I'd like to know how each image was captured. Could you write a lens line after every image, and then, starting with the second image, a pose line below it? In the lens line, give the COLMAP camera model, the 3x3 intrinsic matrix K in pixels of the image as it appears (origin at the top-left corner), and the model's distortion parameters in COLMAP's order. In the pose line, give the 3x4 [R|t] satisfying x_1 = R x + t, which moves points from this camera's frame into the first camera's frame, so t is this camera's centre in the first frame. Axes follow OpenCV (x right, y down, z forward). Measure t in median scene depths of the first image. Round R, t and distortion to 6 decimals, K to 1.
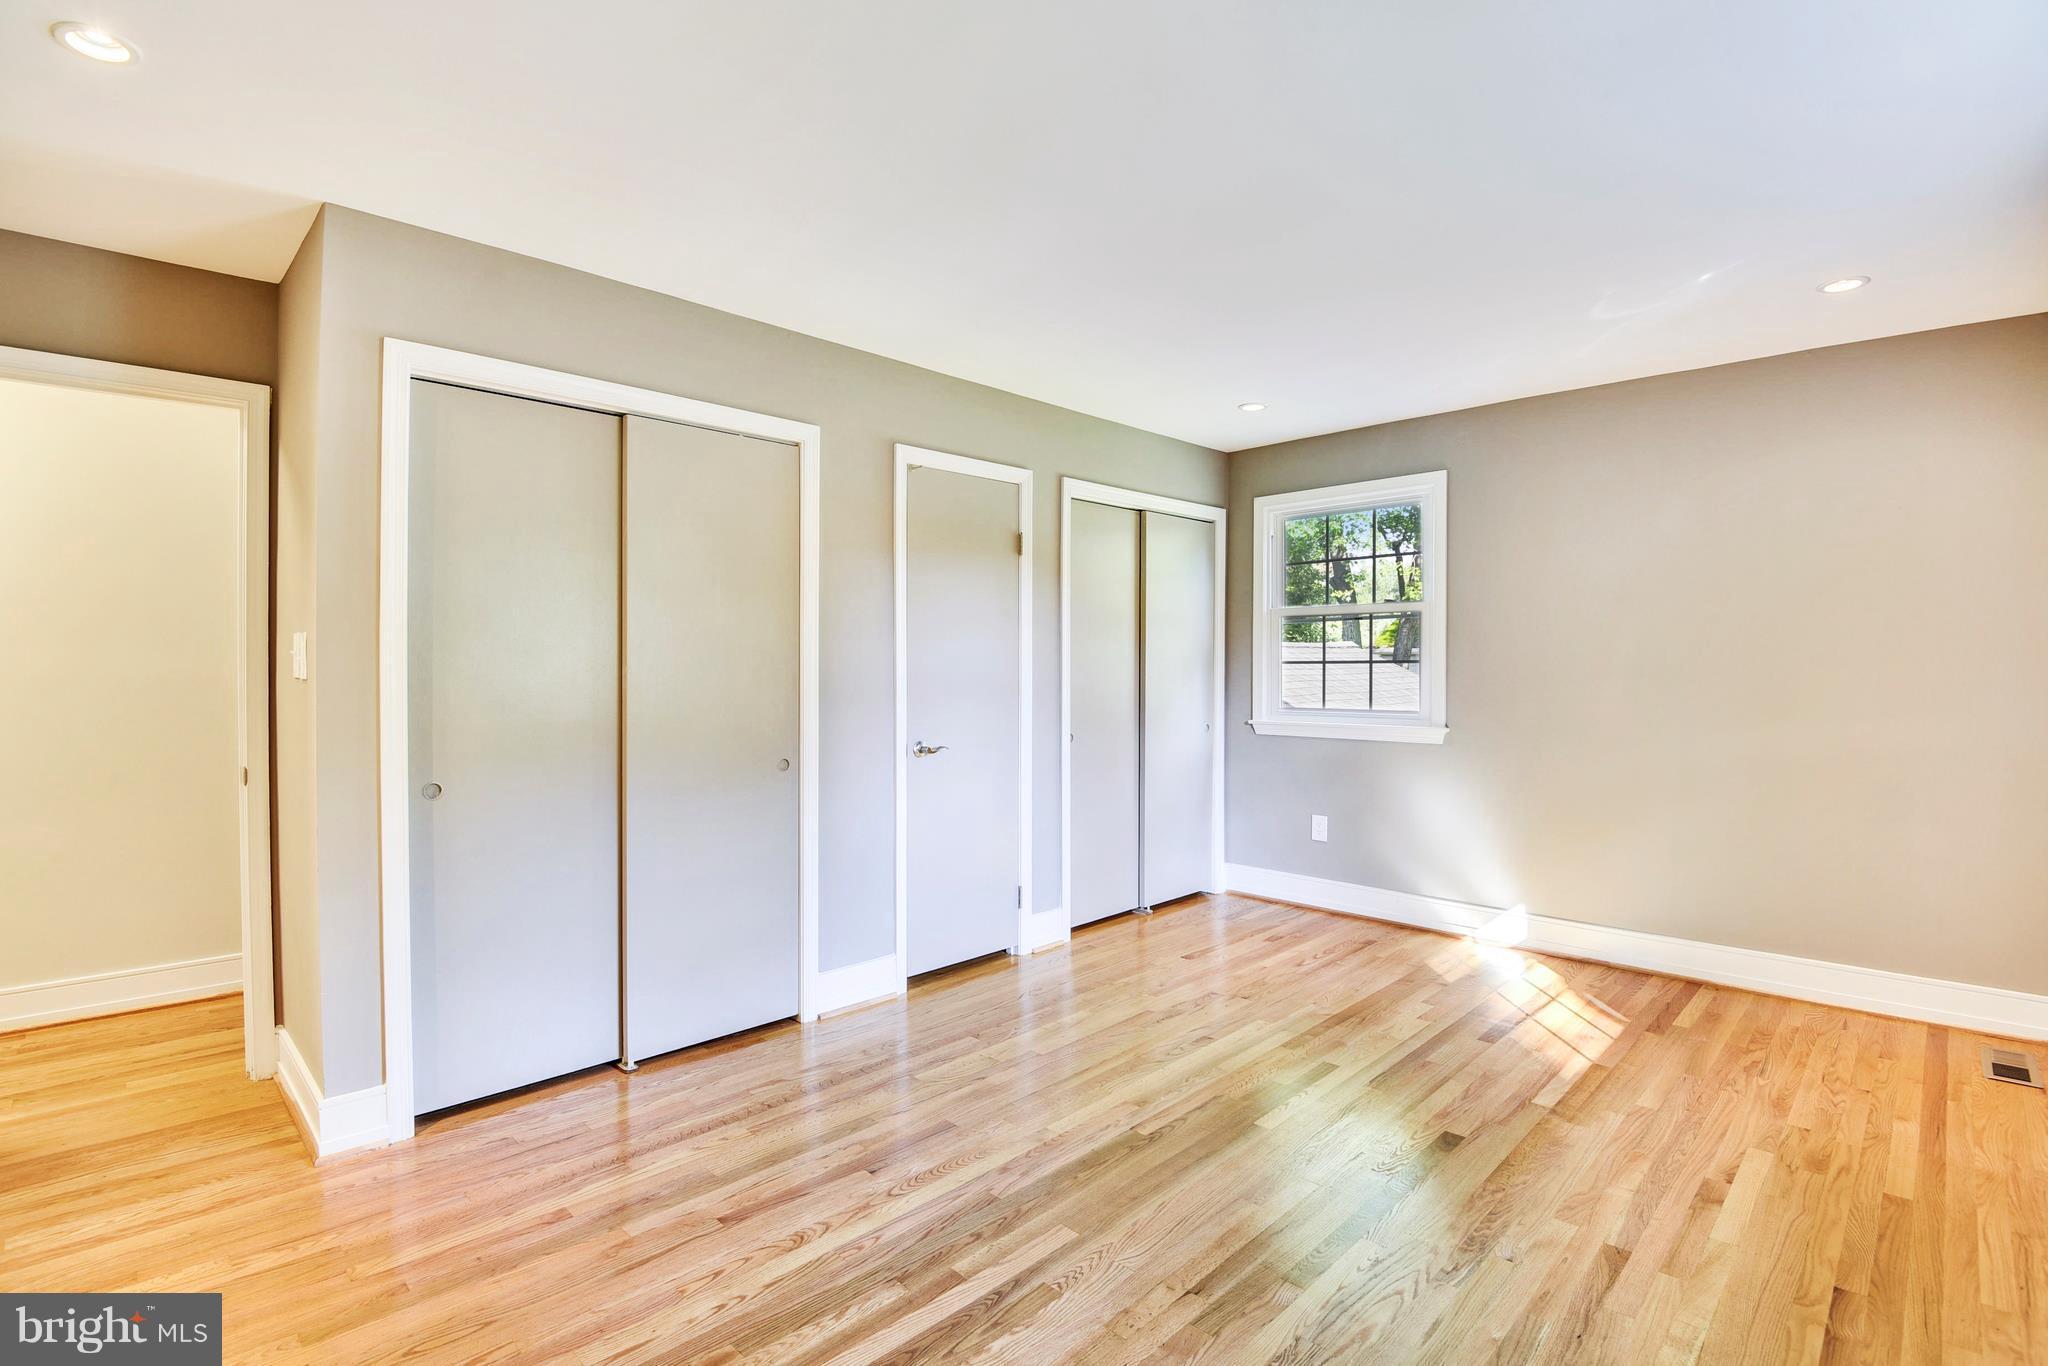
lens RADIAL K [[957.7, 0, 1024.2], [0, 957.7, 678.8], [0, 0, 1]] dist [-0.026920, -0.001738]
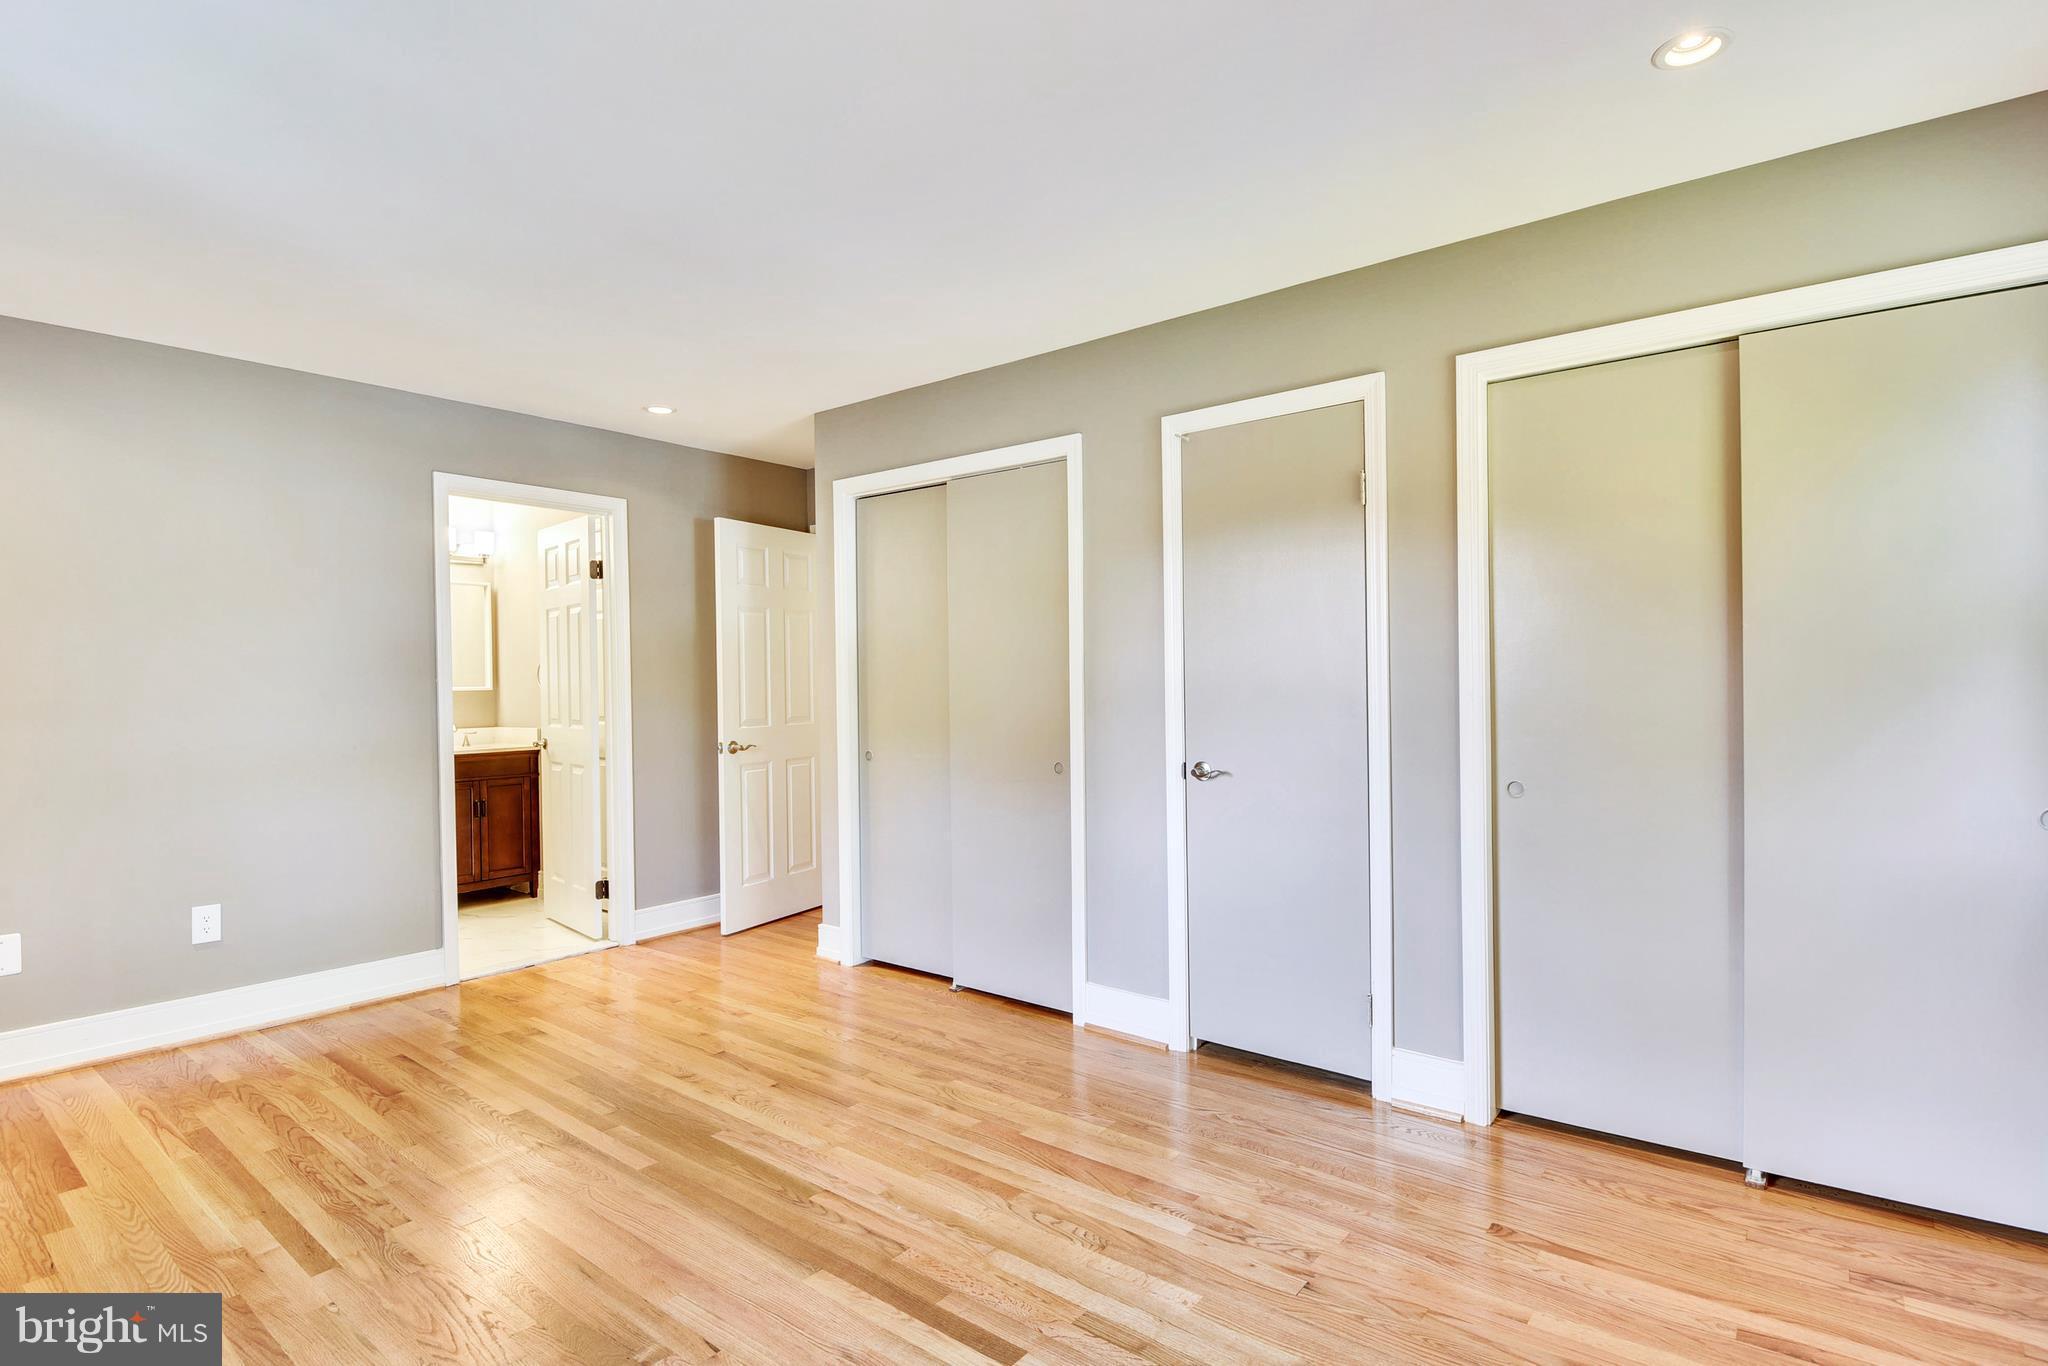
lens RADIAL K [[1000.9, 0, 1024.9], [0, 1000.9, 682.1], [0, 0, 1]] dist [0.004301, -0.002671]
pose [[0.106089, 0.005137, -0.994343, 0.818298], [0.004865, 0.999972, 0.005685, -0.010906], [0.994345, -0.005441, 0.106061, 0.827981]]
